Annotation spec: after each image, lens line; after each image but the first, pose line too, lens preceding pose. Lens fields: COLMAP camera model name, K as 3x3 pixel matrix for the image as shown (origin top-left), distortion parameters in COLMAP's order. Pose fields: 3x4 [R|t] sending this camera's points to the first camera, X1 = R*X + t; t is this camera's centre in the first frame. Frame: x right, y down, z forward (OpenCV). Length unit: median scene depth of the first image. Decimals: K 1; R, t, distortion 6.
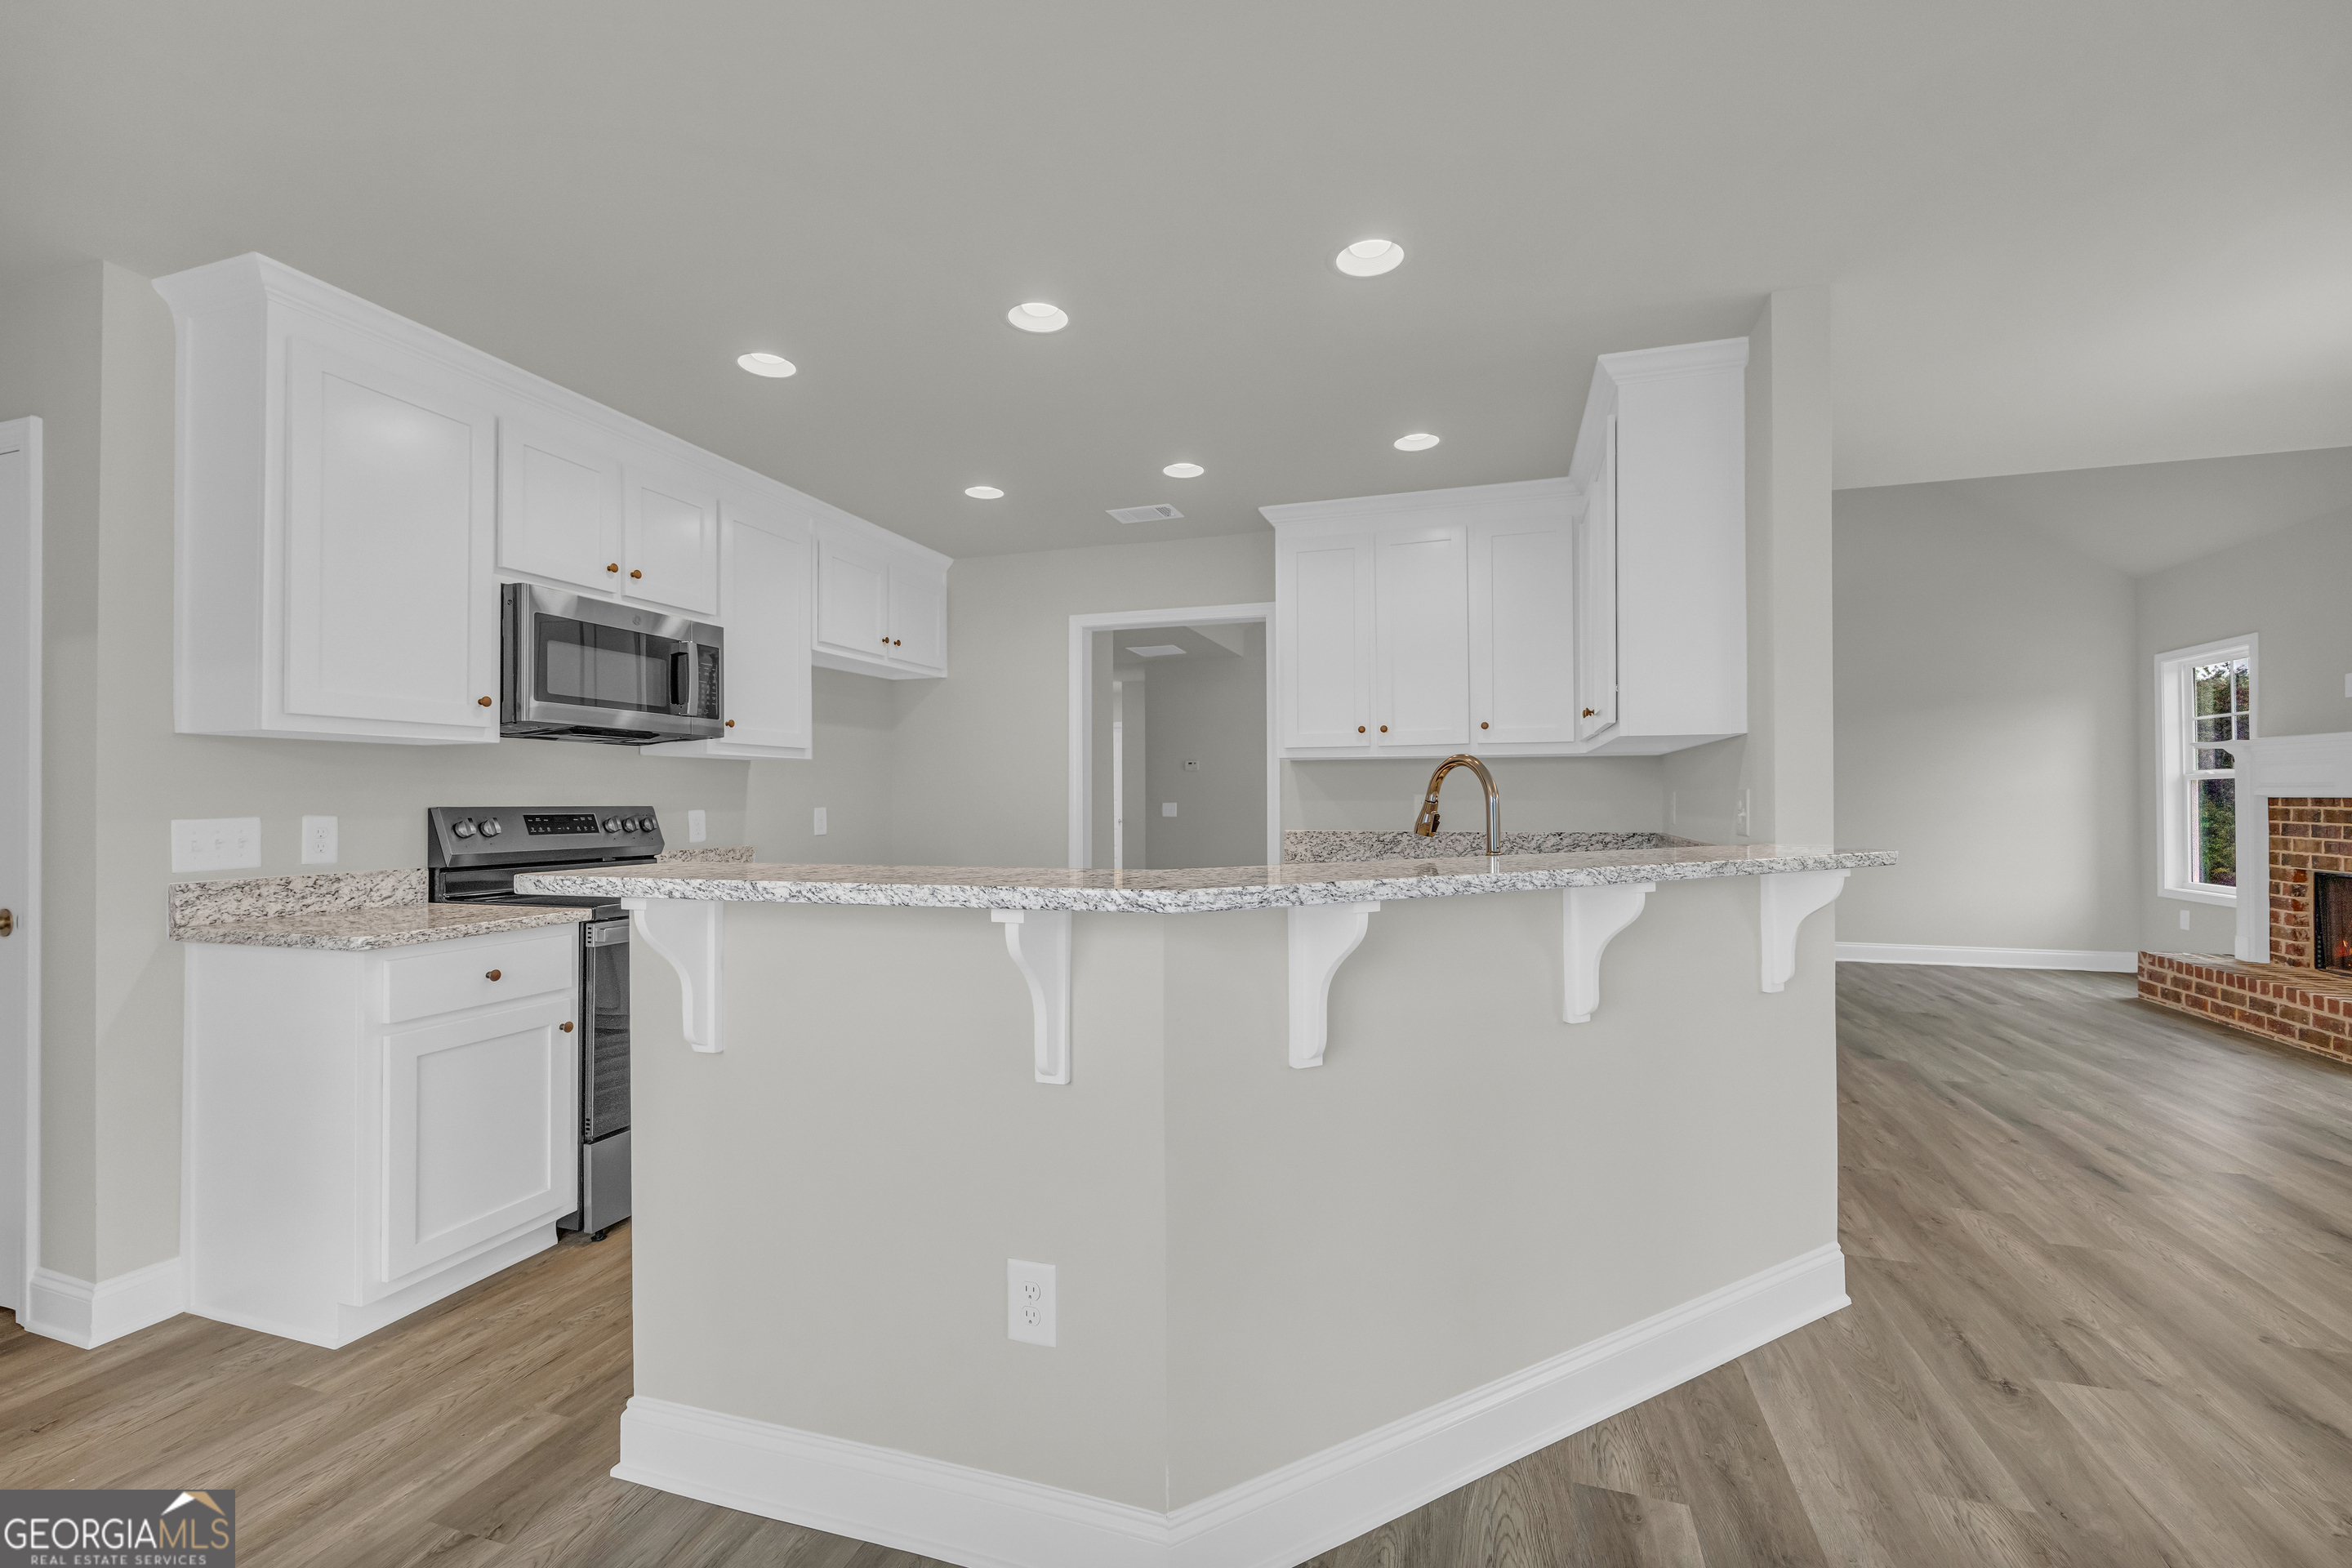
lens RADIAL K [[986.4, 0, 1215.9], [0, 986.4, 786.2], [0, 0, 1]] dist [-0.002603, 0.000285]
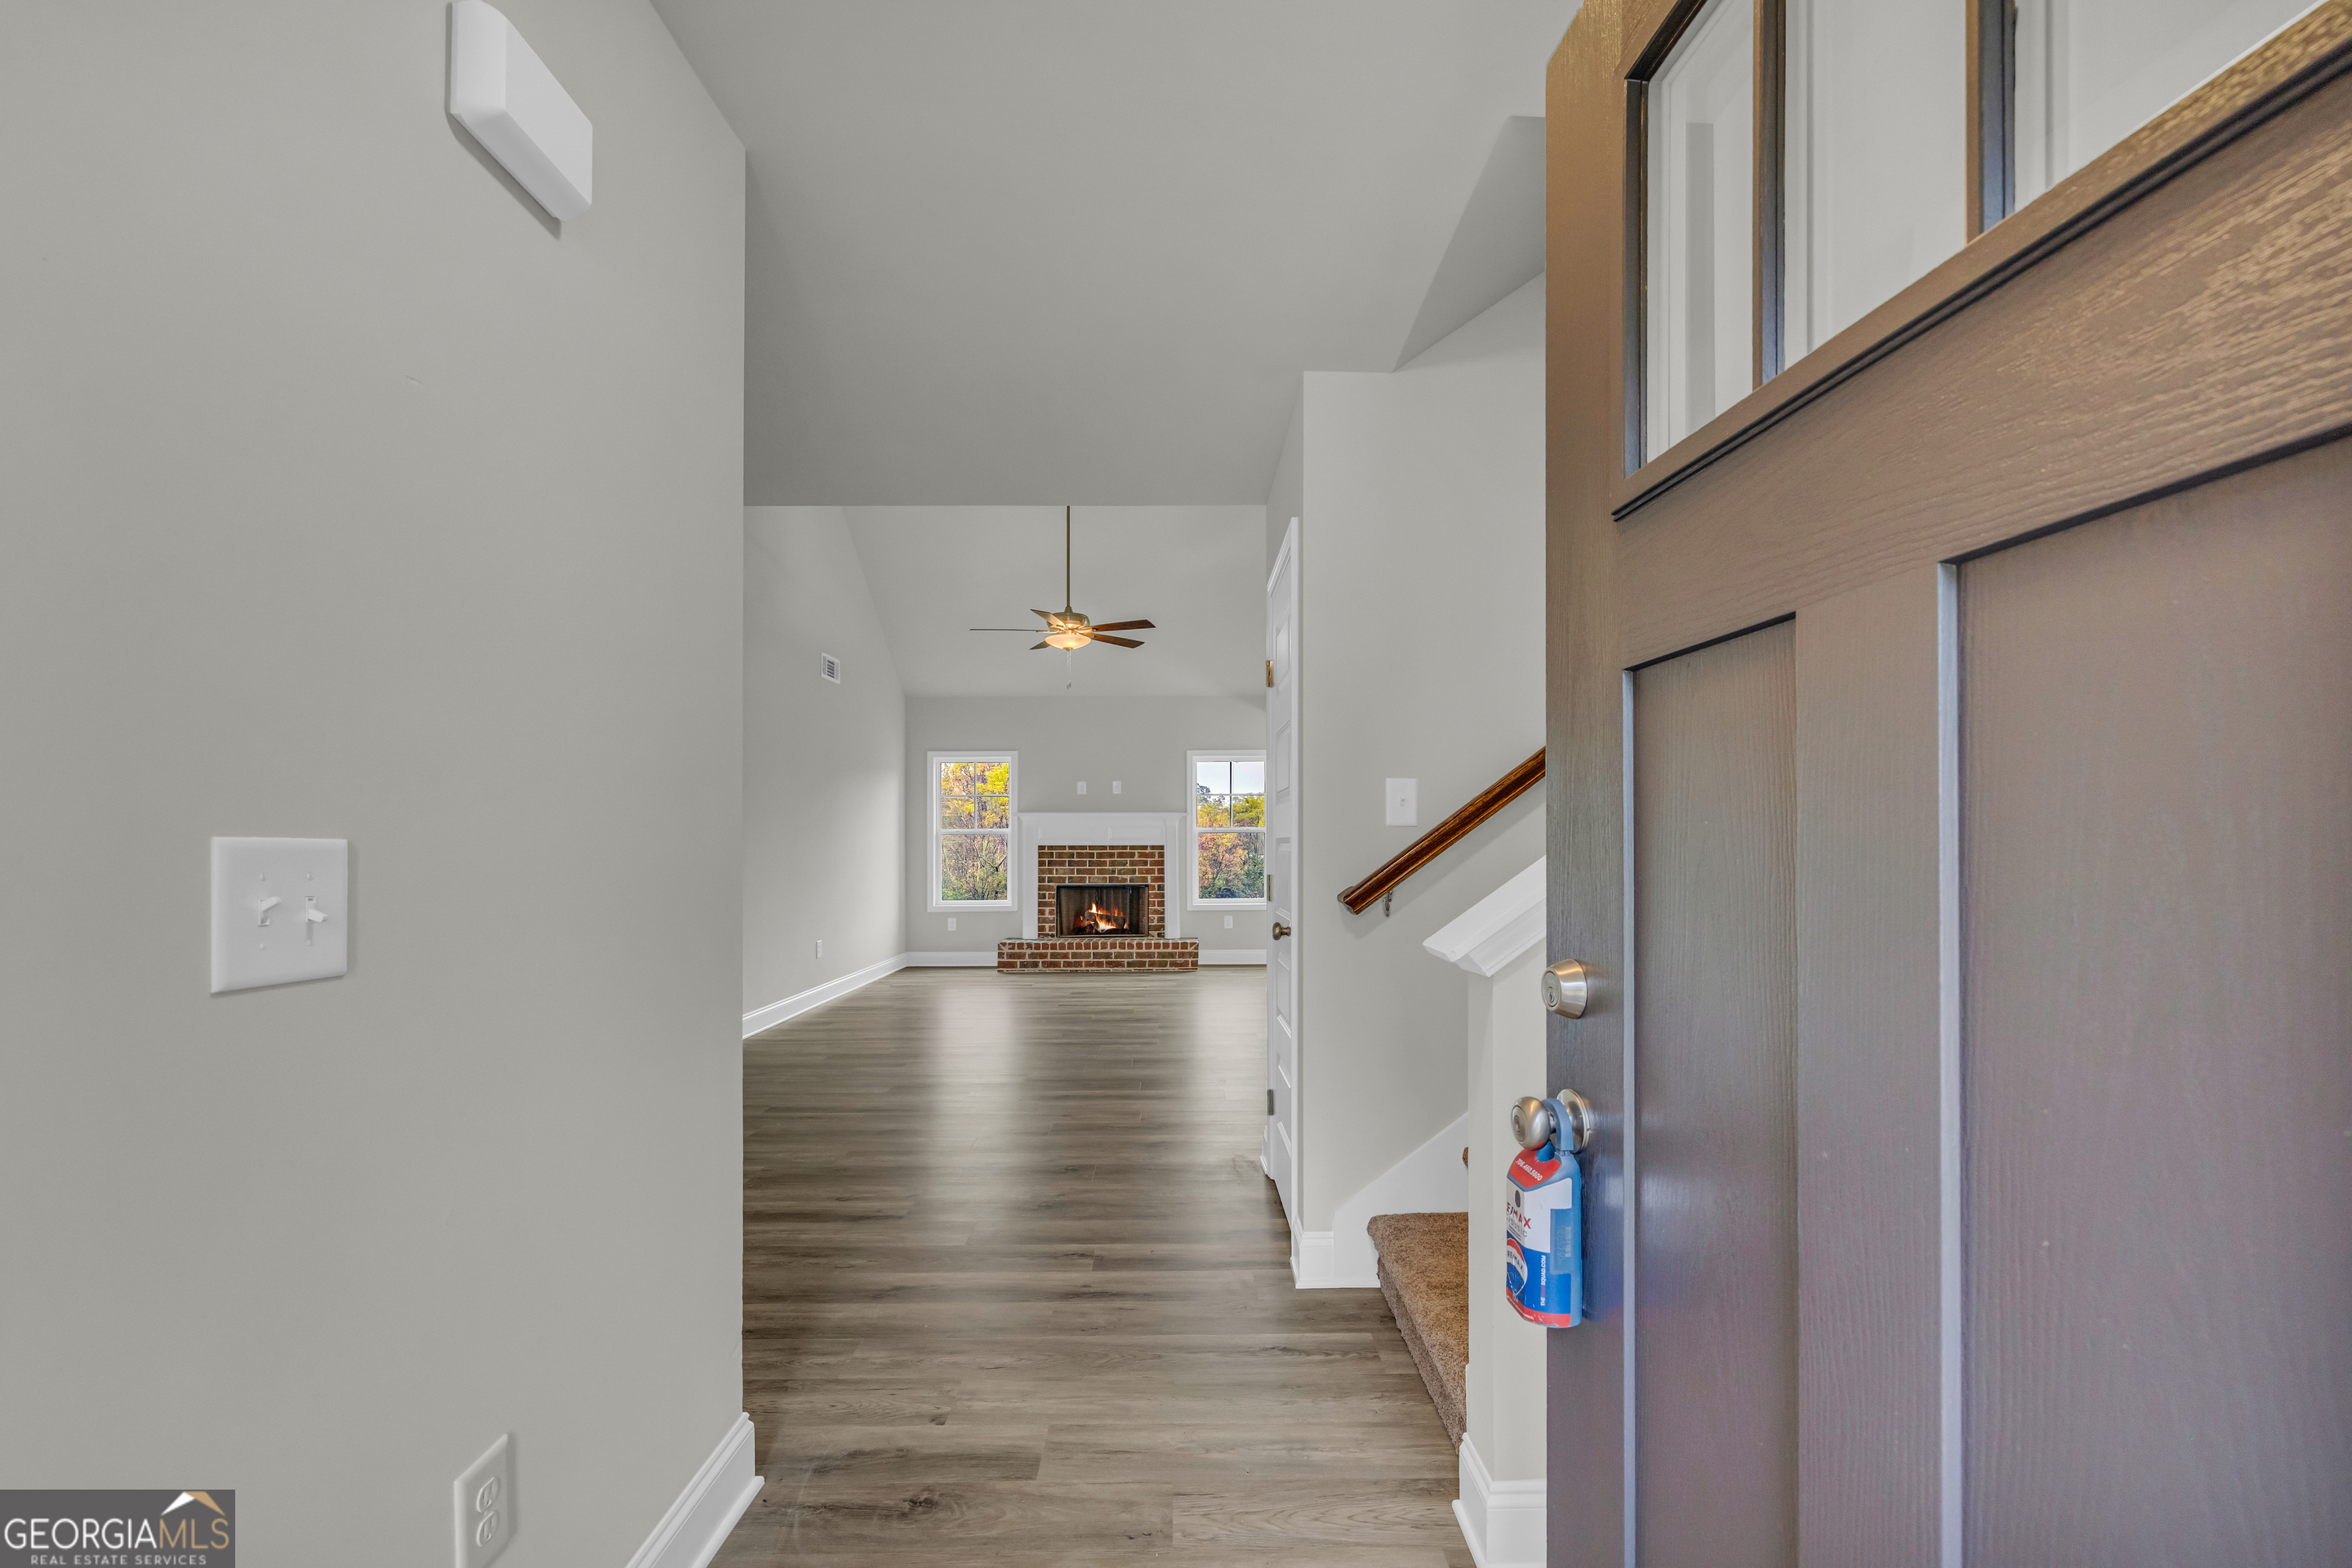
lens RADIAL K [[986.4, 0, 1145.3], [0, 986.4, 842.0], [0, 0, 1]] dist [-0.002603, 0.000285]
pose [[-0.238036, 0.008683, 0.971217, -0.791755], [-0.008125, 0.999907, -0.010931, 0.023688], [-0.971222, -0.010493, -0.237944, 1.336542]]
